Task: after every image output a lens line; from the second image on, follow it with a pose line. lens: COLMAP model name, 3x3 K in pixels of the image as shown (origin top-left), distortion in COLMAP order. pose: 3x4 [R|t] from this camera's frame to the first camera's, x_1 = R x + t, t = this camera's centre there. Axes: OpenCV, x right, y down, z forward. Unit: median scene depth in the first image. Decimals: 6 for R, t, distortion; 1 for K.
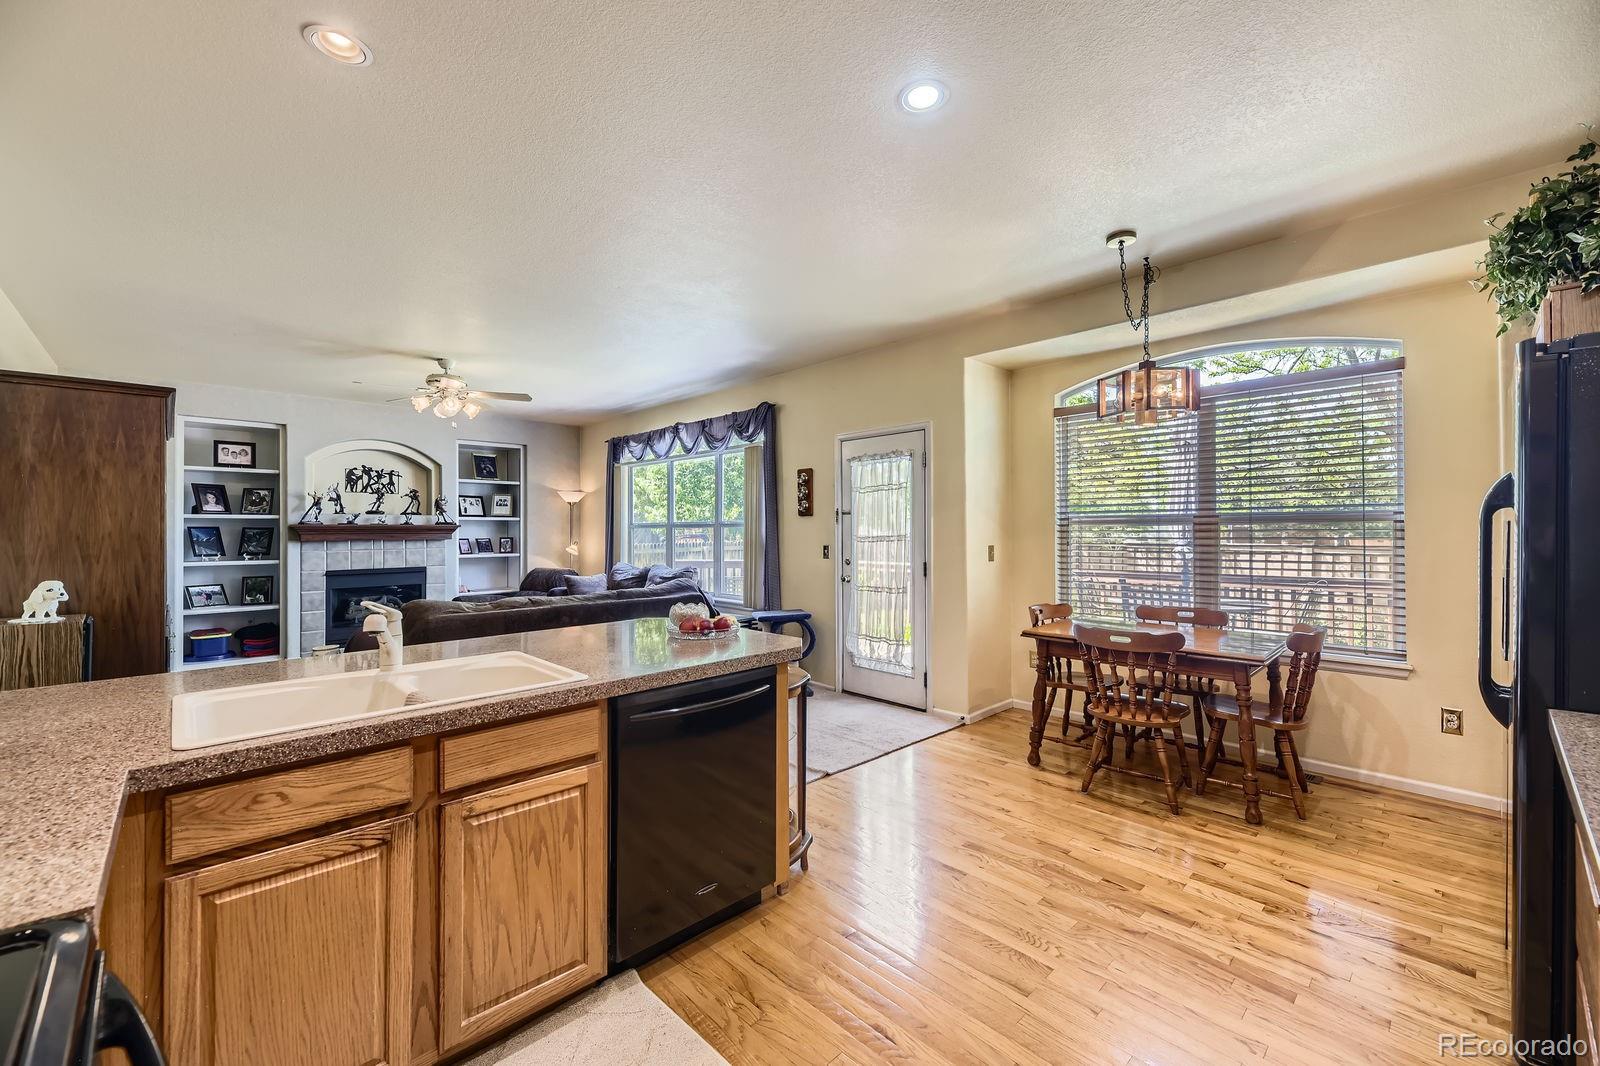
lens RADIAL K [[645.5, 0, 797.8], [0, 645.5, 525.3], [0, 0, 1]] dist [0.015353, -0.002562]
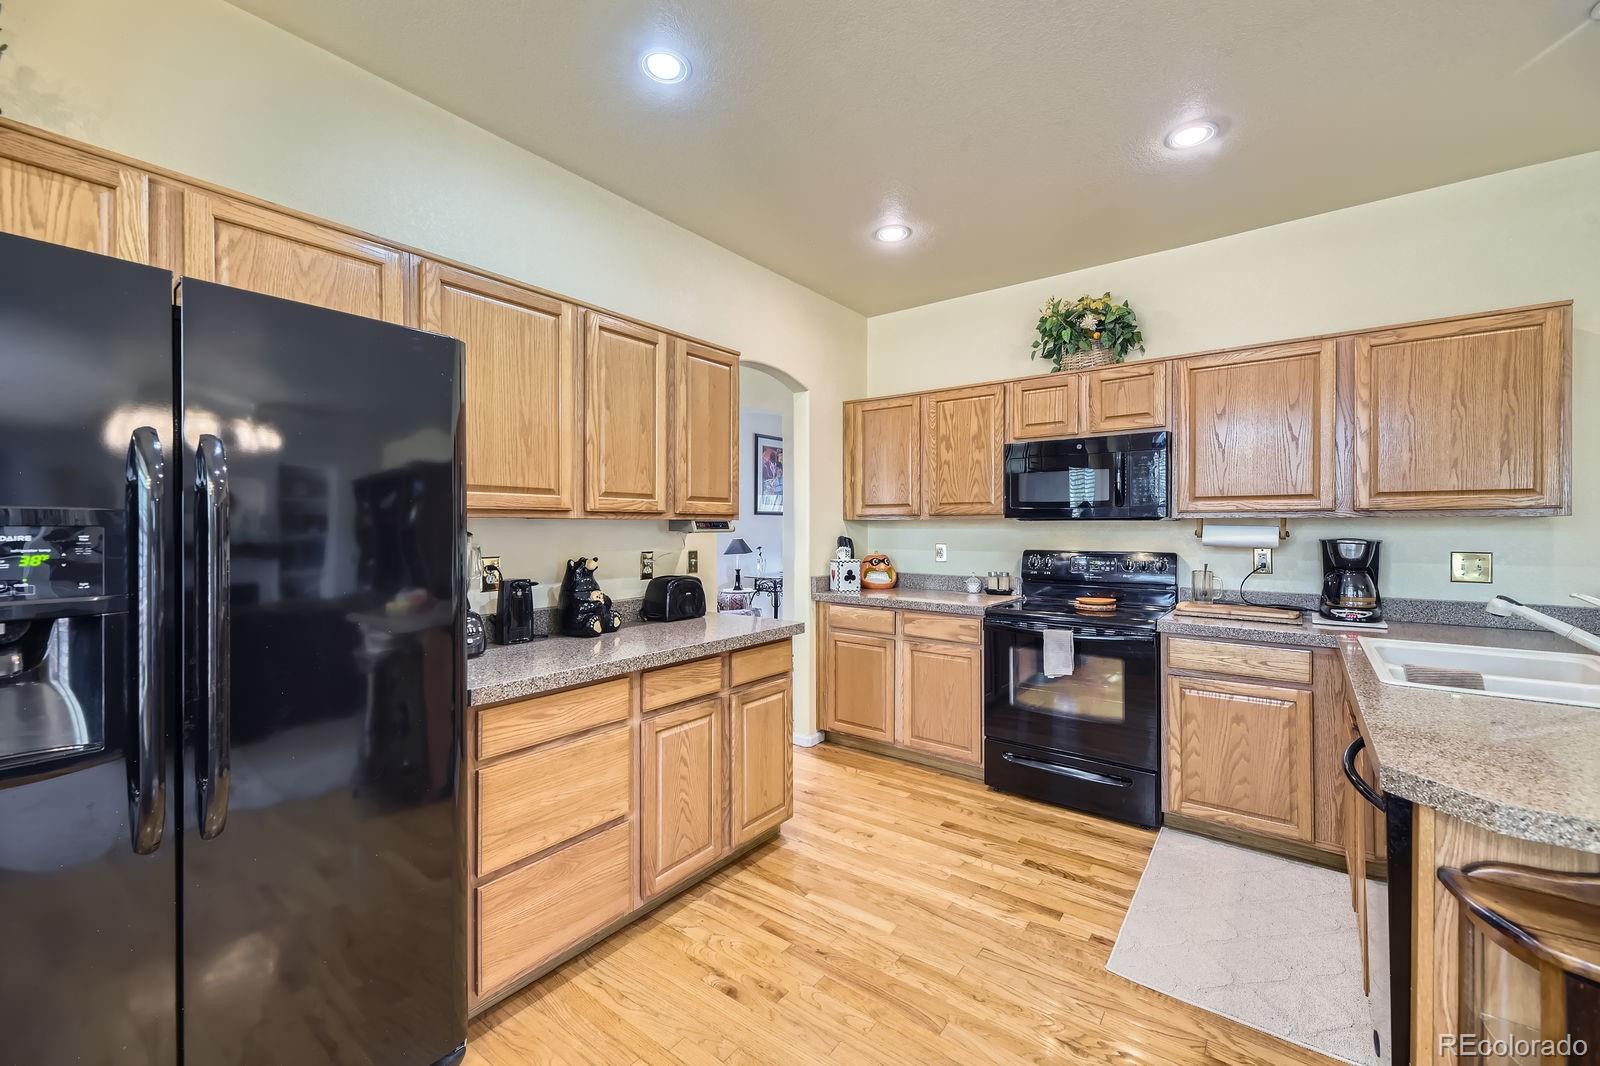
lens RADIAL K [[645.5, 0, 796.2], [0, 645.5, 529.6], [0, 0, 1]] dist [0.015353, -0.002562]
pose [[-0.988515, 0.006013, -0.151004, 0.175263], [0.006103, 0.999981, -0.000131, 0.004153], [0.151001, -0.001051, -0.988533, 0.492587]]
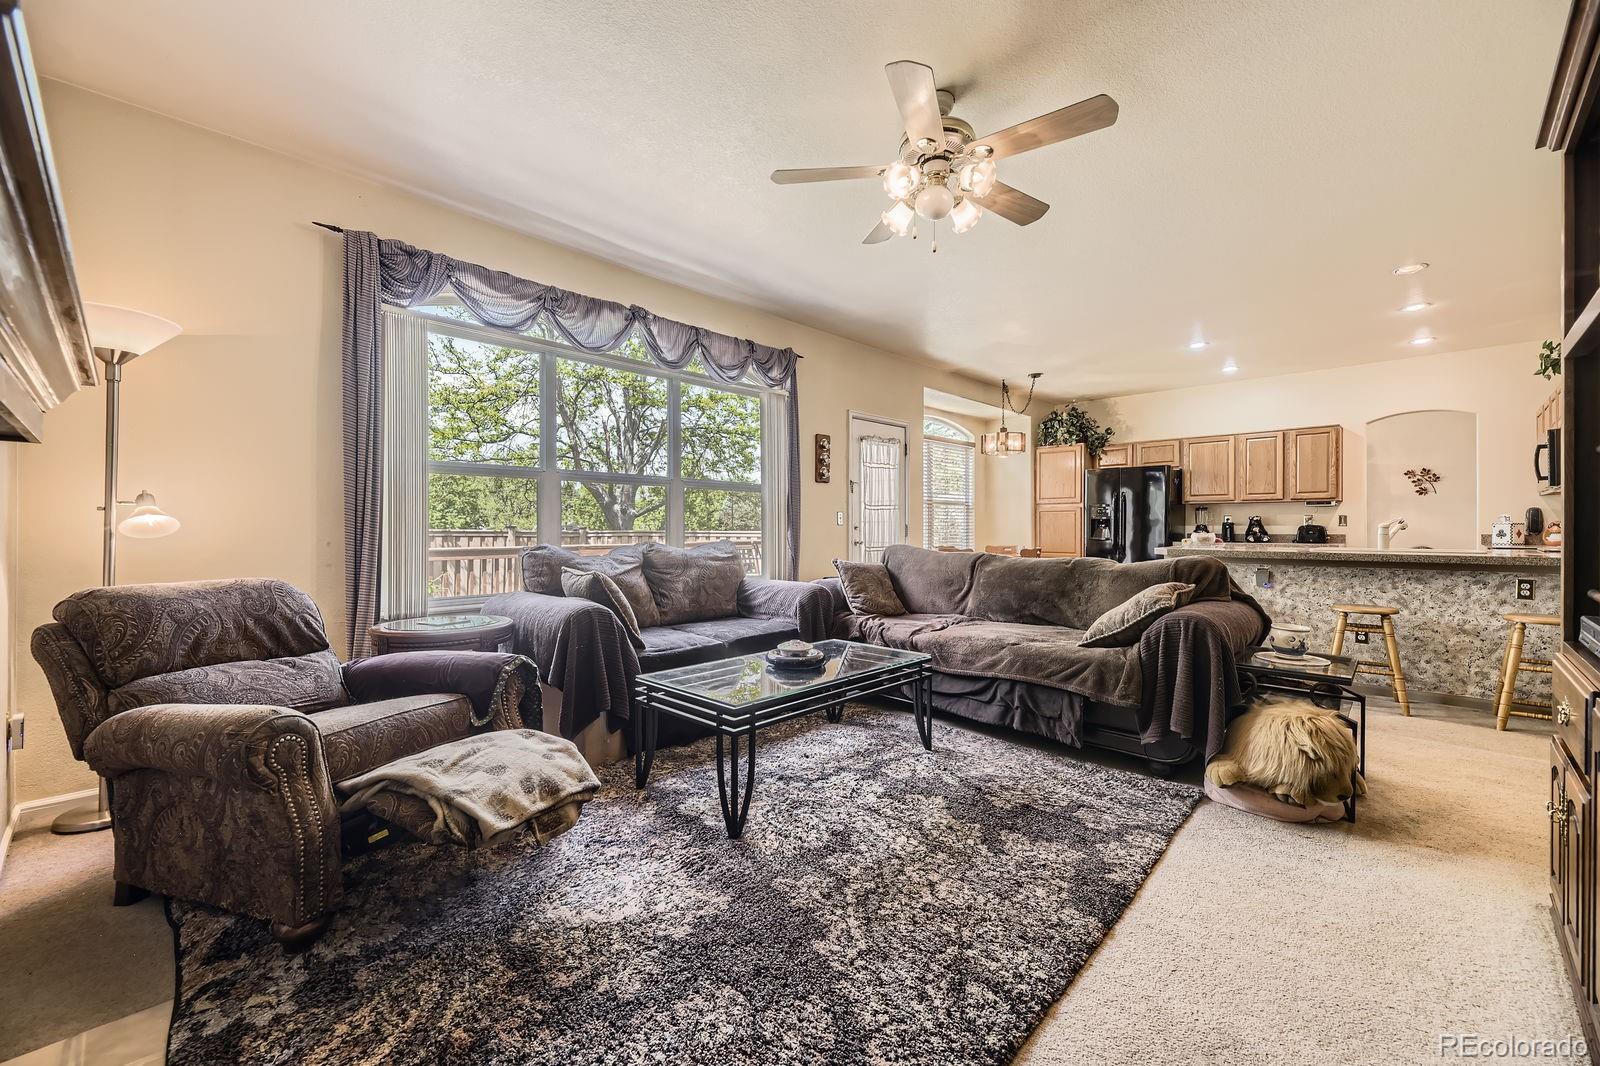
lens RADIAL K [[645.5, 0, 807.0], [0, 645.5, 507.9], [0, 0, 1]] dist [0.015353, -0.002562]
pose [[-0.038052, 0.035817, 0.998634, -0.813273], [-0.008767, 0.999307, -0.036175, 0.051378], [-0.999237, -0.010131, -0.037712, 0.890938]]
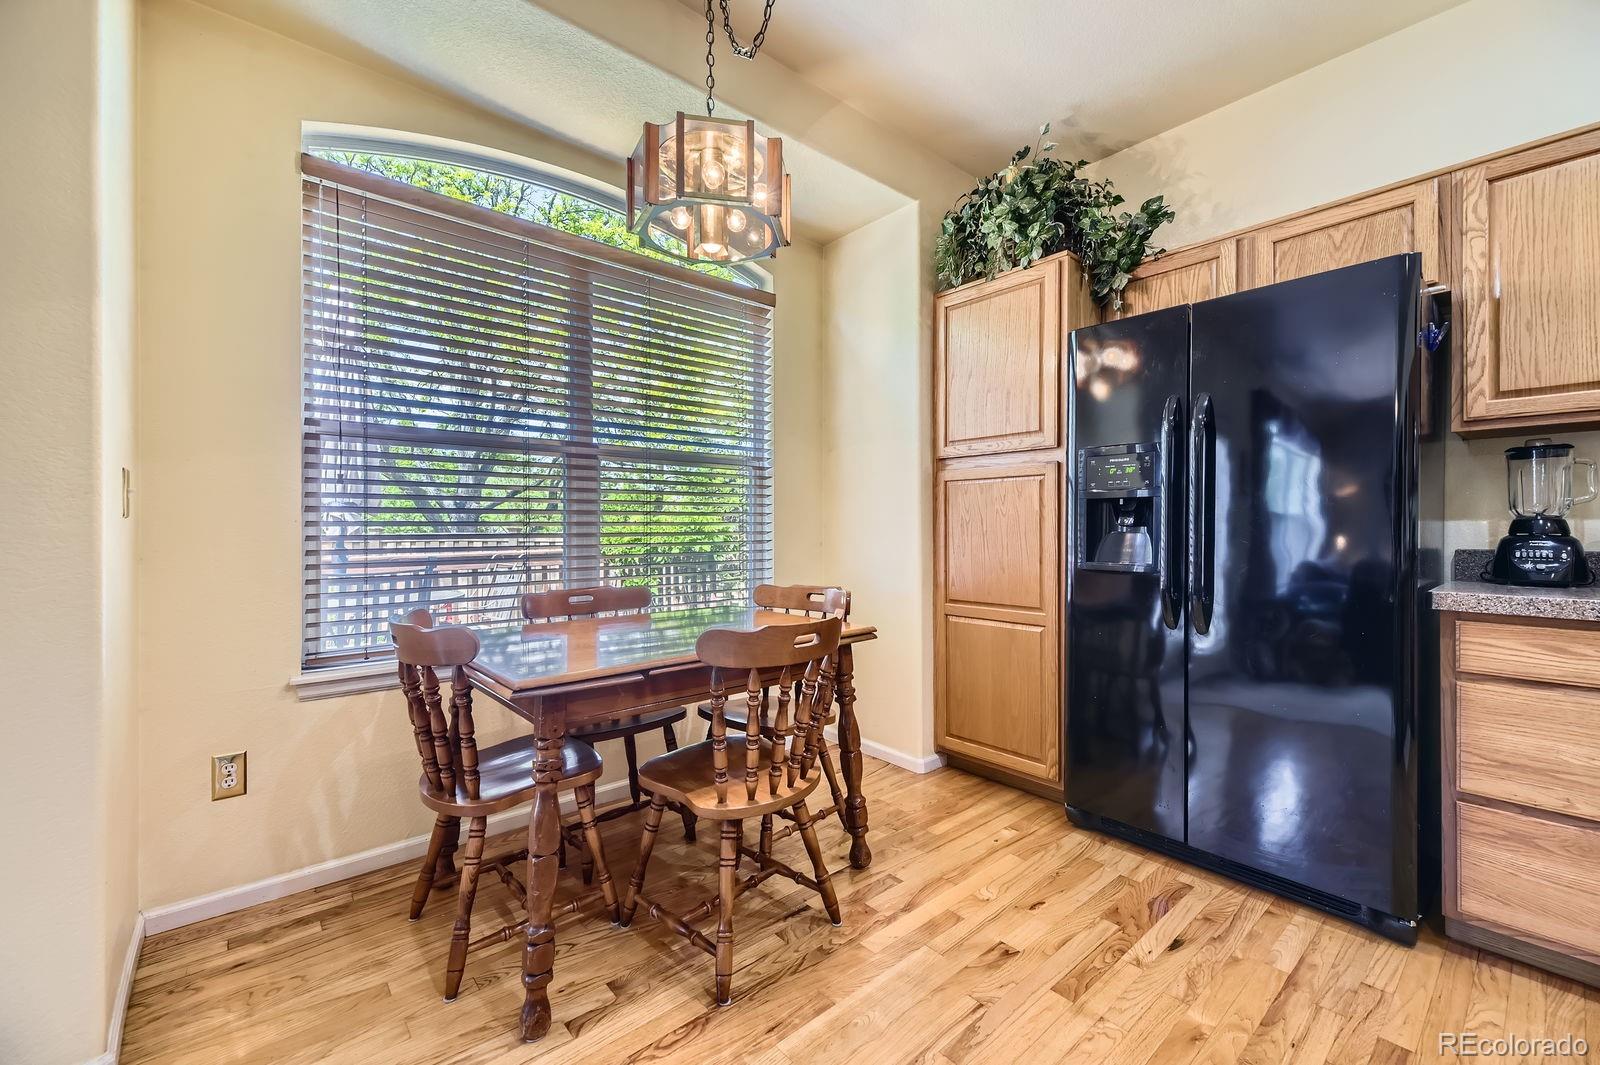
lens RADIAL K [[645.5, 0, 803.6], [0, 645.5, 523.1], [0, 0, 1]] dist [0.015353, -0.002562]
pose [[0.051010, 0.010464, 0.998643, -0.002508], [-0.008494, 0.999913, -0.010044, 0.042778], [-0.998662, -0.007970, 0.051094, 0.458522]]
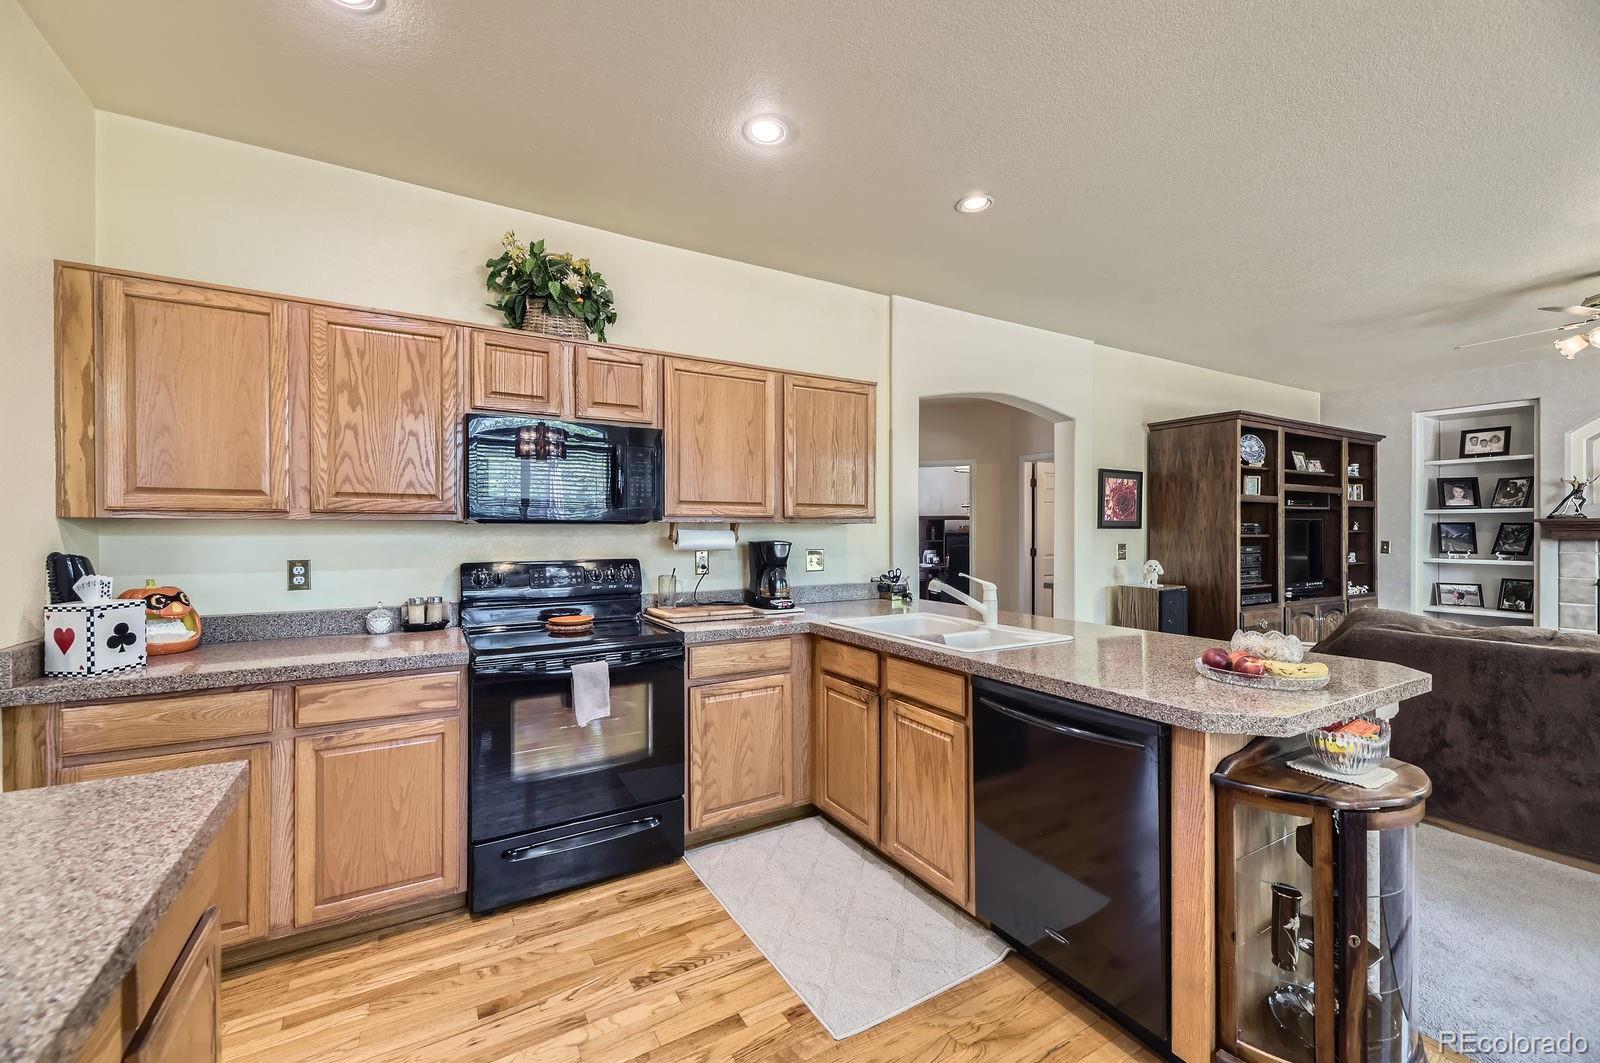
lens RADIAL K [[645.5, 0, 795.7], [0, 645.5, 533.3], [0, 0, 1]] dist [0.015353, -0.002562]
pose [[-0.229587, 0.008193, -0.973254, 0.243897], [0.009016, 0.999940, 0.006290, 0.003243], [0.973246, -0.007331, -0.229647, 0.267104]]
